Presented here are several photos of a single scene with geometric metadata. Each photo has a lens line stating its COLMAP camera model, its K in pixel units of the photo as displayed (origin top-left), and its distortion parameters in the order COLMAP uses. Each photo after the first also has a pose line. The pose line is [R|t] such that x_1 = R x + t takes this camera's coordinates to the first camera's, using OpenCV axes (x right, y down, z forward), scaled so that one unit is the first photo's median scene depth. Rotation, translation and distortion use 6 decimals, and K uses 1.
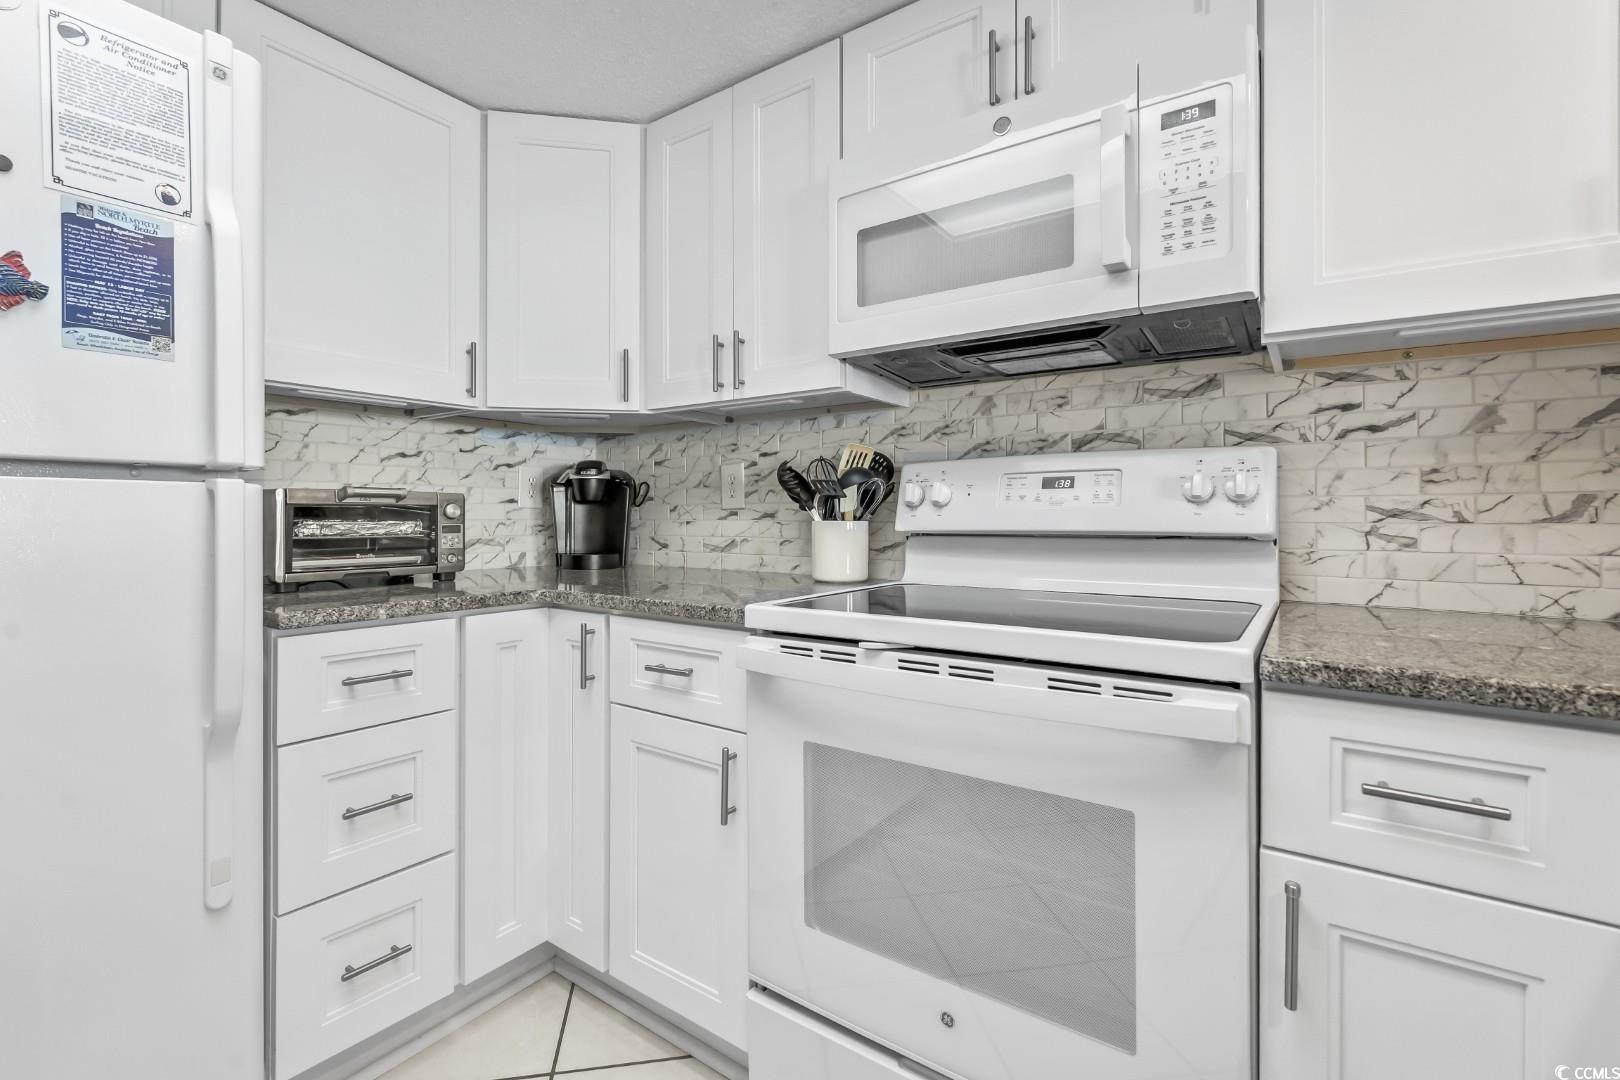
lens RADIAL K [[721.6, 0, 808.9], [0, 721.6, 524.0], [0, 0, 1]] dist [-0.005886, -0.000127]
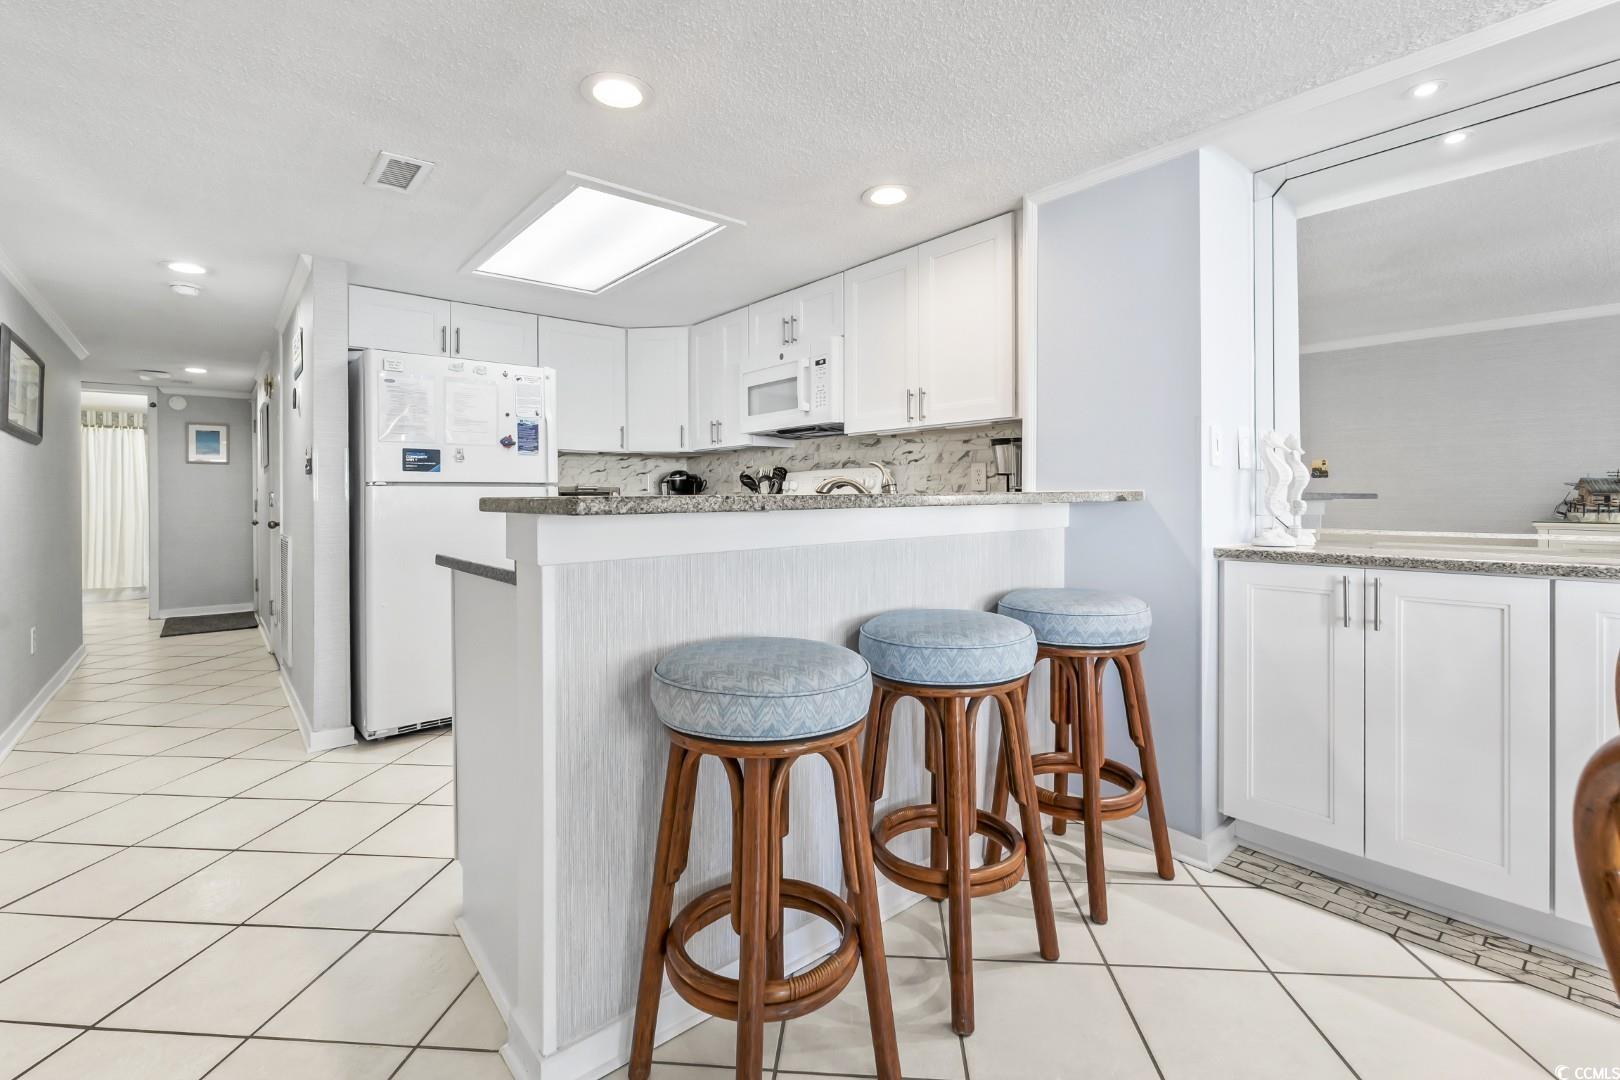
lens RADIAL K [[721.6, 0, 806.6], [0, 721.6, 514.3], [0, 0, 1]] dist [-0.005886, -0.000127]
pose [[0.966820, -0.003181, -0.255439, 0.791728], [0.006249, 0.999918, 0.011201, 0.026371], [0.255383, -0.012425, 0.966760, -1.261497]]
